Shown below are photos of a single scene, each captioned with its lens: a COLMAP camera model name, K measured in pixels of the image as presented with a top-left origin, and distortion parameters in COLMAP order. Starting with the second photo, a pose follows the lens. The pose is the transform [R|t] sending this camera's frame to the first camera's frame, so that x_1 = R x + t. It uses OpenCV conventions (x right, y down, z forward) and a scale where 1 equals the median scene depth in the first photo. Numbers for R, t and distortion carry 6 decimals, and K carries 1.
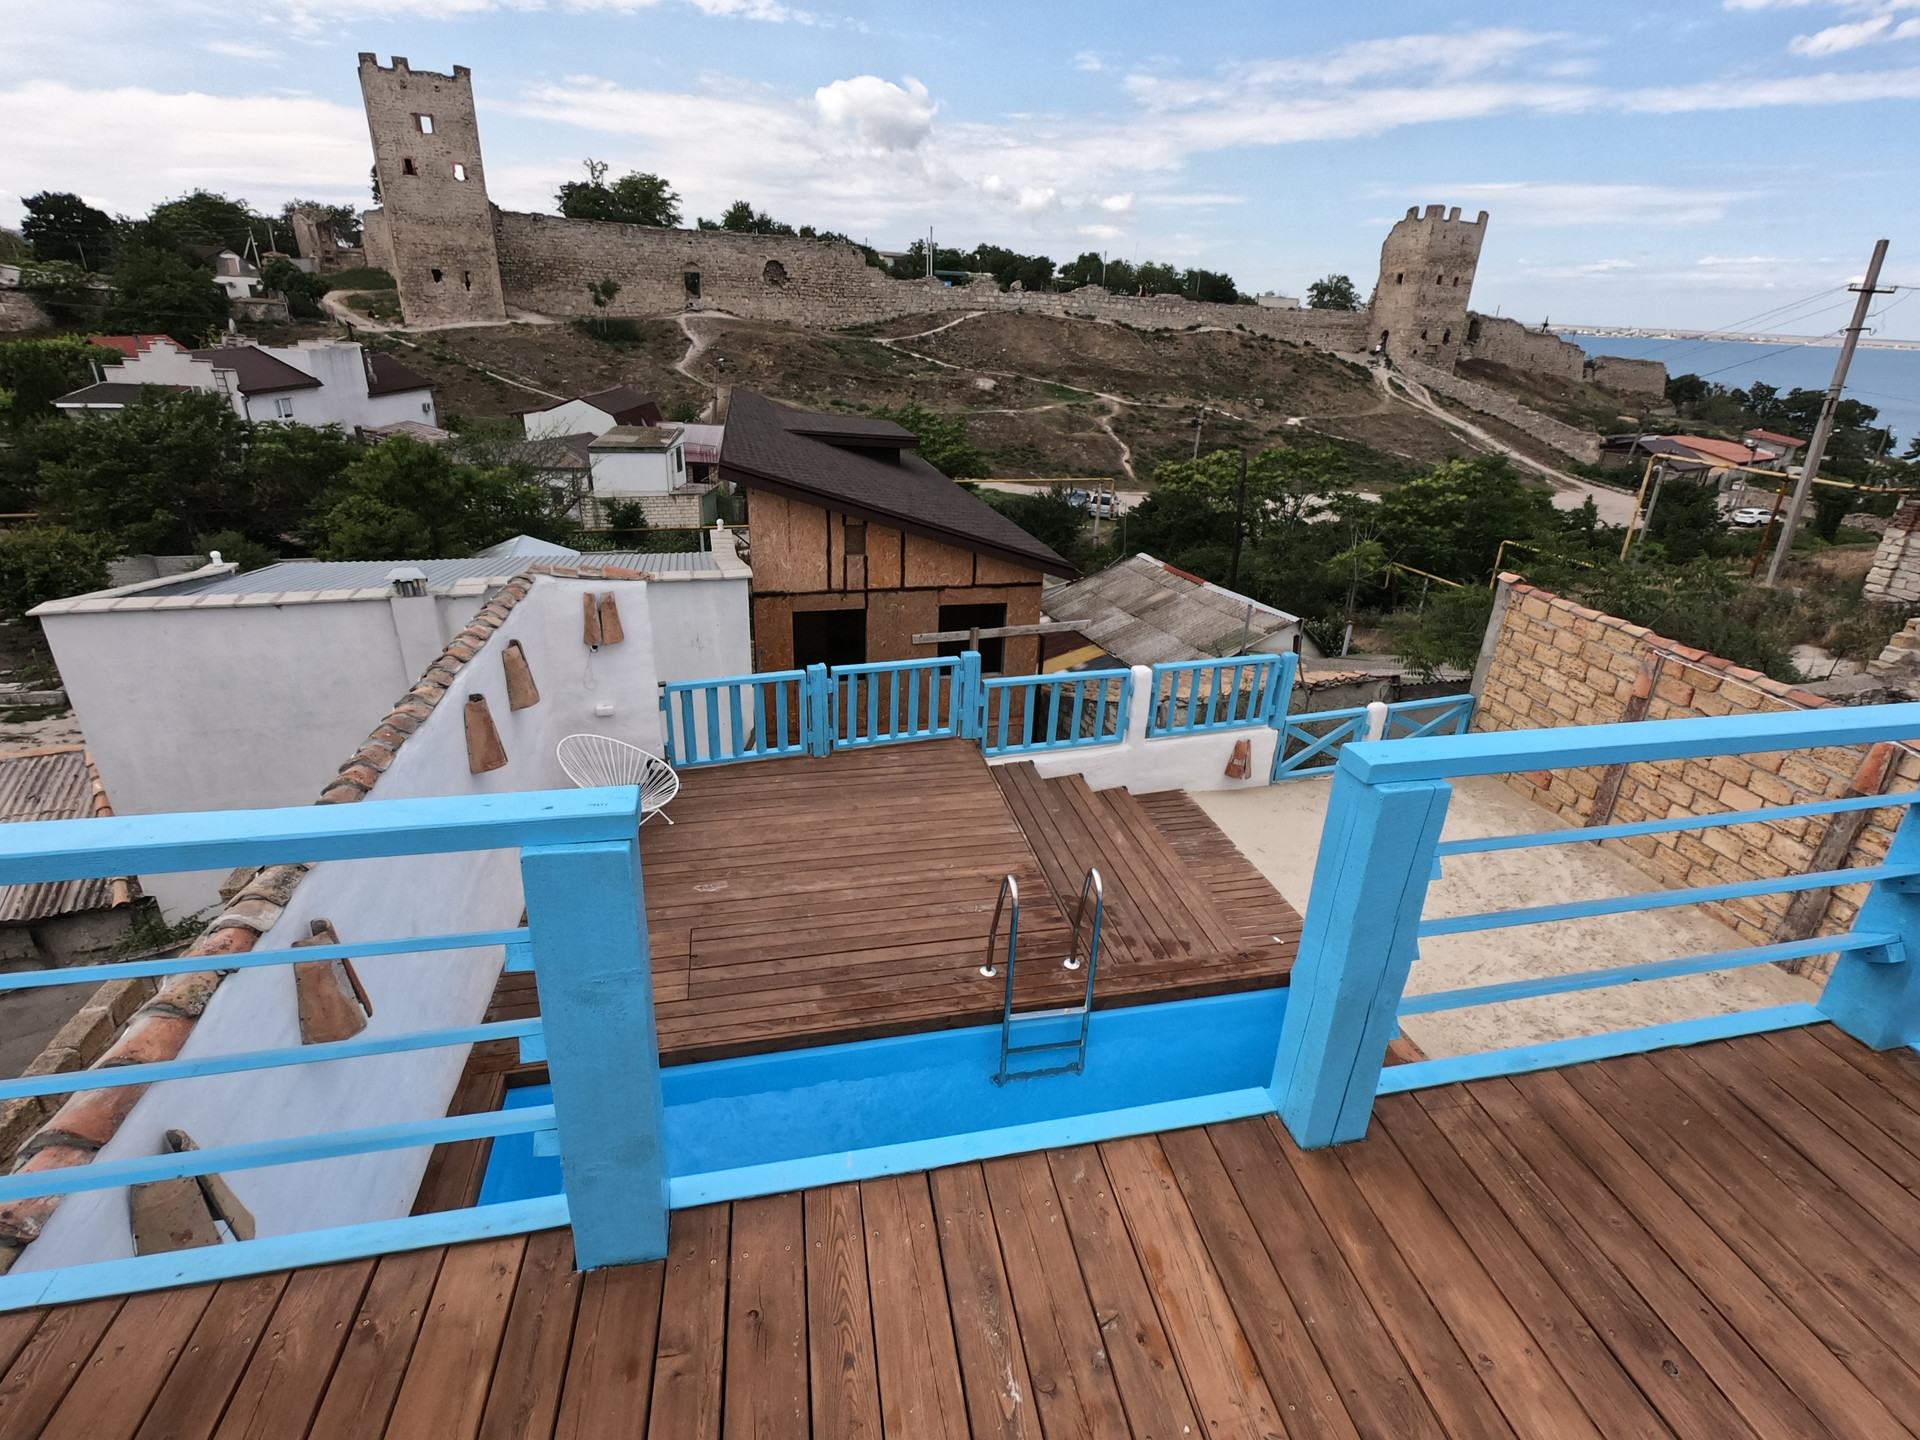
lens RADIAL K [[959.4, 0, 960.0], [0, 959.4, 720.0], [0, 0, 1]] dist [0.001065, -0.000750]
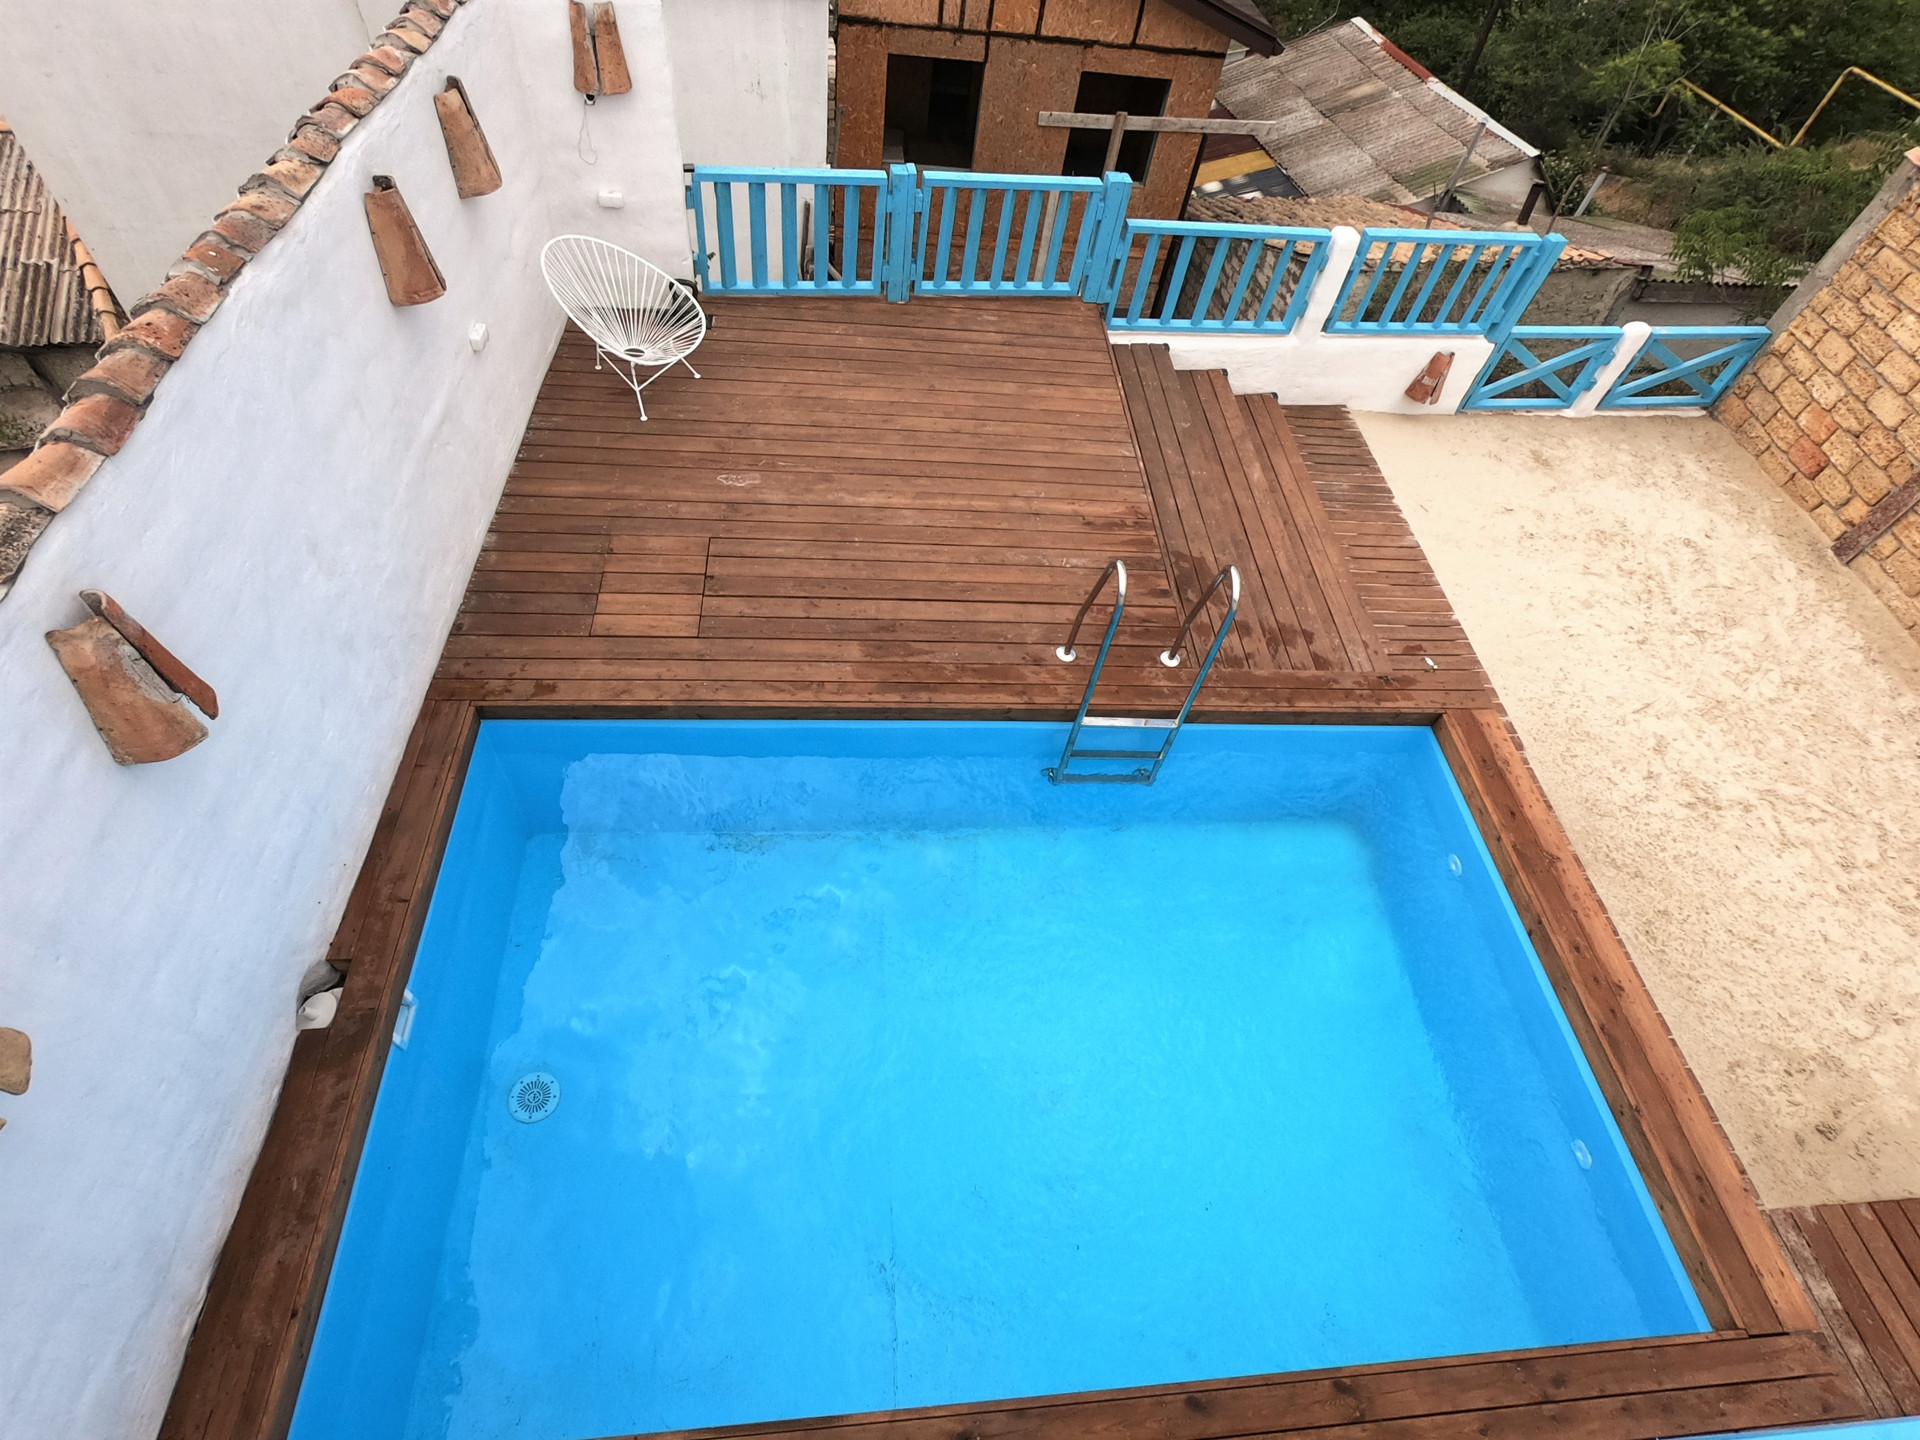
lens RADIAL K [[959.4, 0, 960.0], [0, 959.4, 720.0], [0, 0, 1]] dist [0.001065, -0.000750]
pose [[0.985744, 0.165781, -0.028715, -0.017622], [-0.132286, 0.869128, 0.476568, -0.042403], [0.103963, -0.465975, 0.878669, 0.172298]]
